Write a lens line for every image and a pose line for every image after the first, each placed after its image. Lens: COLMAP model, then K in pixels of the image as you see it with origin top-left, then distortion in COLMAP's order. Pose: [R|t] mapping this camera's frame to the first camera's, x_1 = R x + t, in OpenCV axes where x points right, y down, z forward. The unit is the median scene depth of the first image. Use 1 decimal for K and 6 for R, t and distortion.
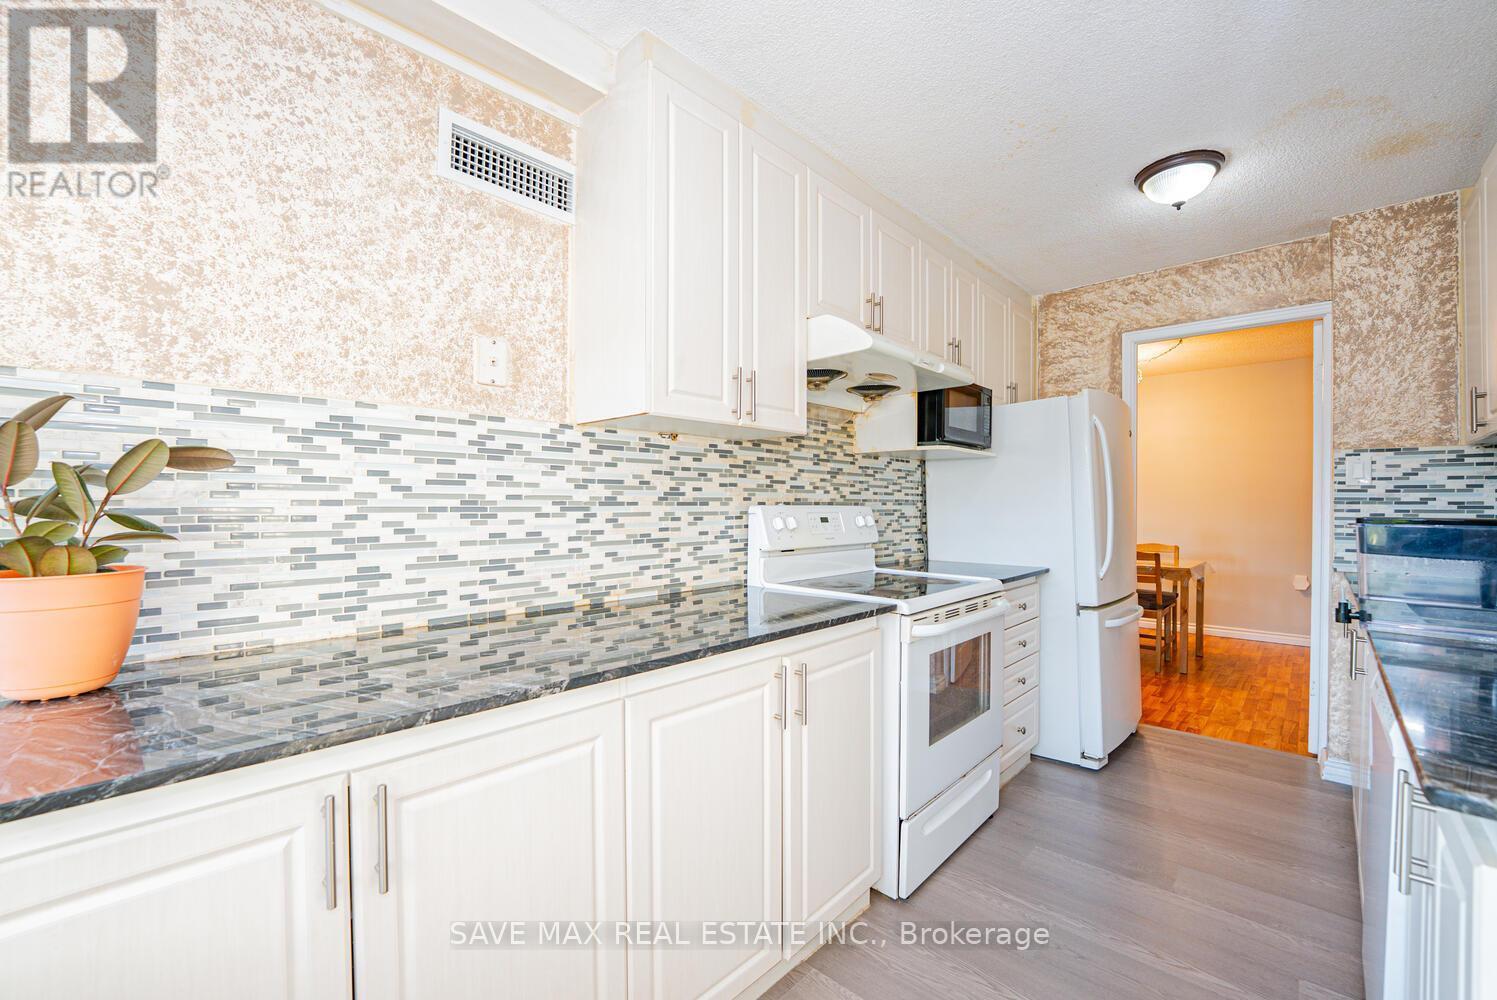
lens RADIAL K [[613.0, 0, 743.5], [0, 613.0, 504.0], [0, 0, 1]] dist [-0.025183, 0.002546]
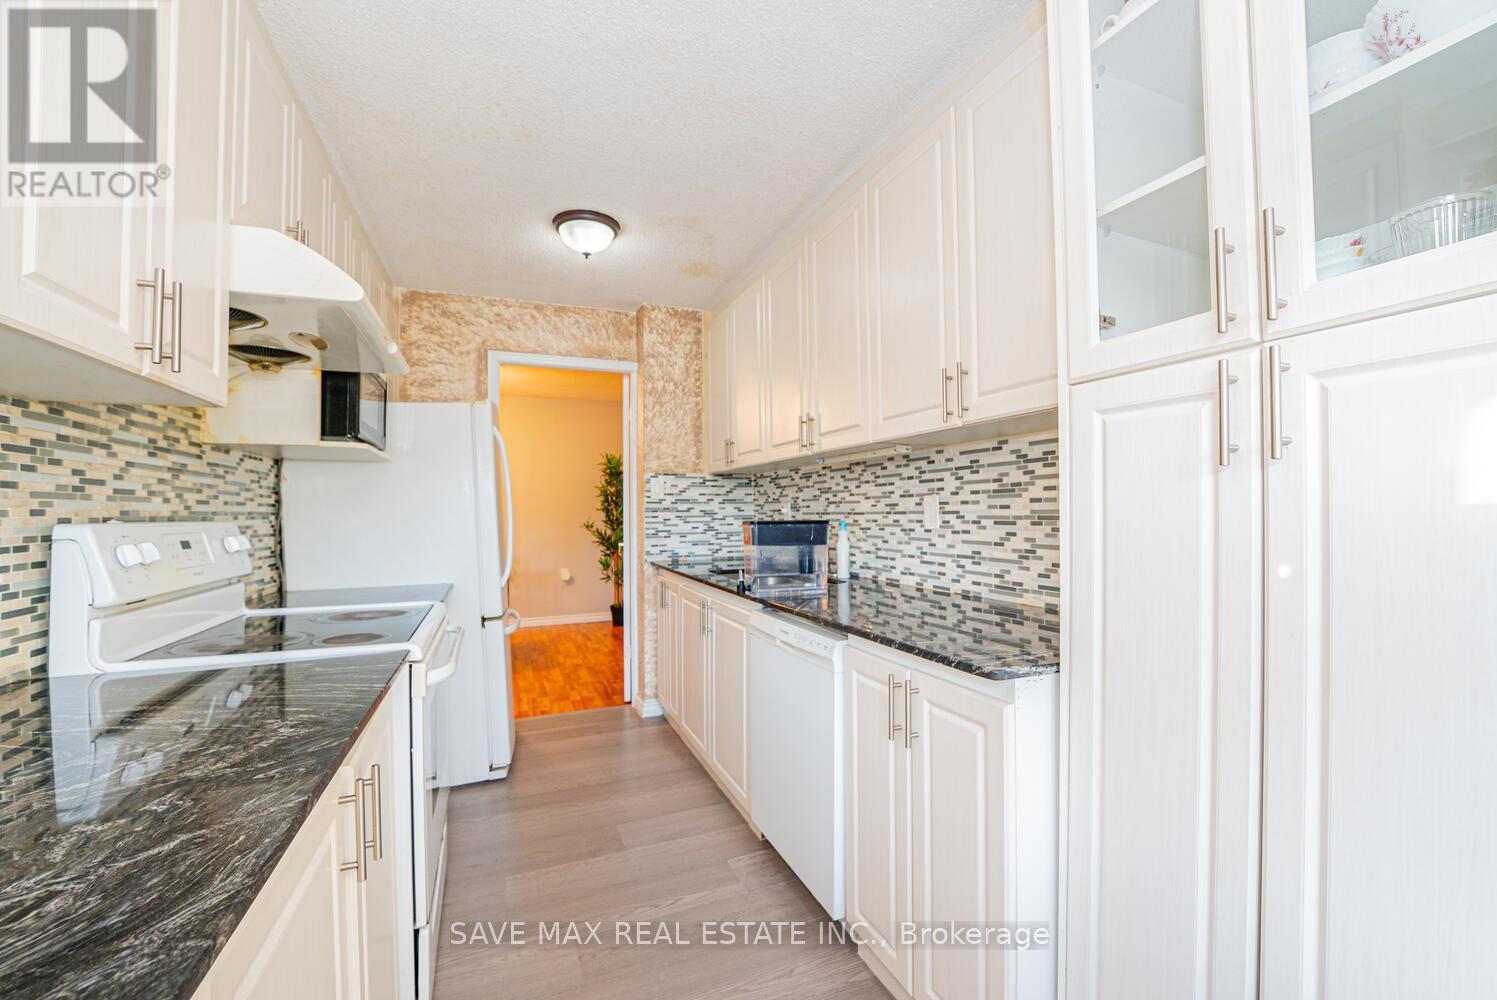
lens RADIAL K [[613.0, 0, 750.9], [0, 613.0, 502.1], [0, 0, 1]] dist [-0.025183, 0.002546]
pose [[0.408022, 0.006266, 0.912950, -0.187274], [0.012744, 0.999840, -0.012559, -0.002815], [-0.912883, 0.016759, 0.407877, 0.212902]]
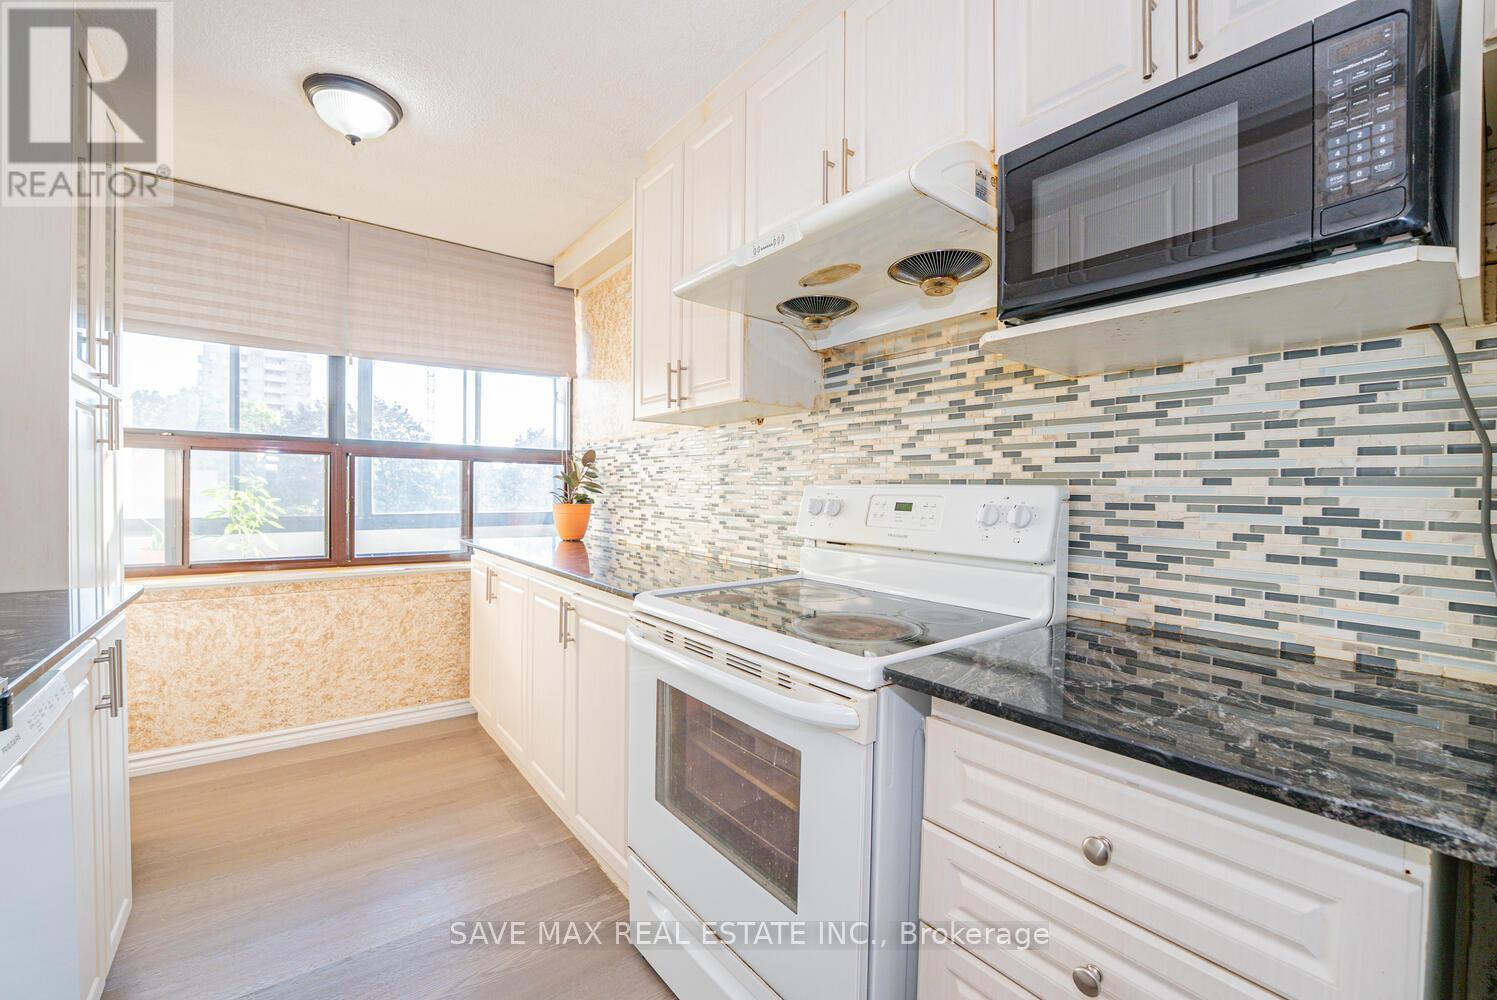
lens RADIAL K [[613.0, 0, 745.6], [0, 613.0, 498.9], [0, 0, 1]] dist [-0.025183, 0.002546]
pose [[-0.149067, 0.008509, -0.988791, 0.762012], [-0.014531, 0.999836, 0.010795, 0.012734], [0.988720, 0.015977, -0.148918, 0.901287]]
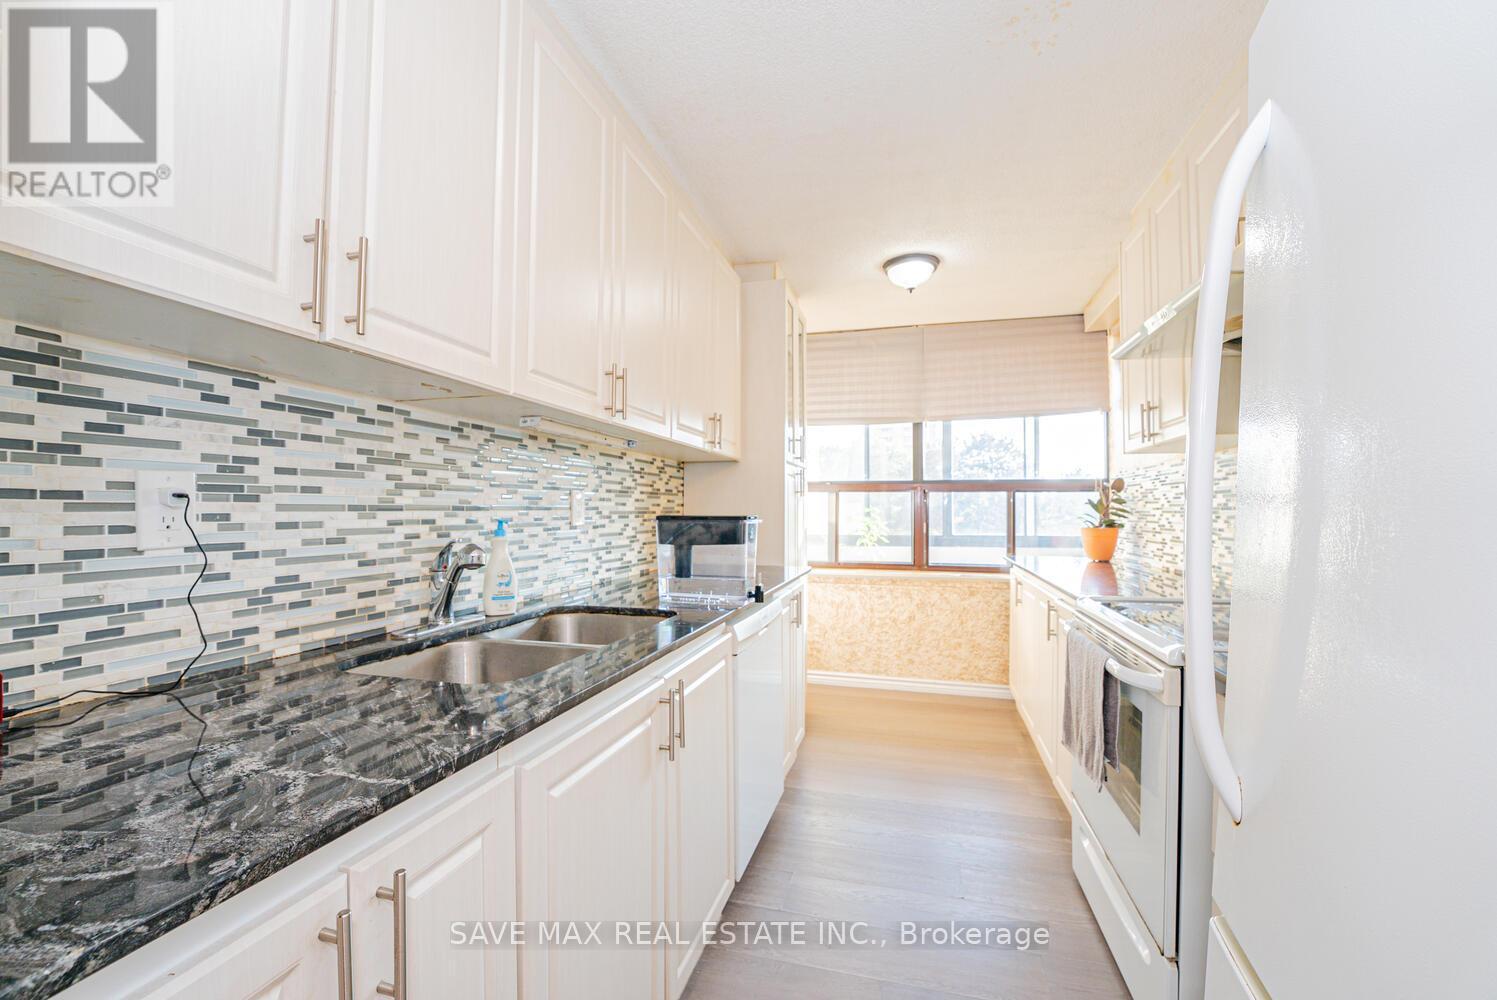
lens RADIAL K [[613.0, 0, 746.8], [0, 613.0, 502.8], [0, 0, 1]] dist [-0.025183, 0.002546]
pose [[-0.880092, -0.010769, -0.474682, 0.927466], [-0.004890, 0.999895, -0.013618, 0.007356], [0.474779, -0.009664, -0.880052, 1.191873]]
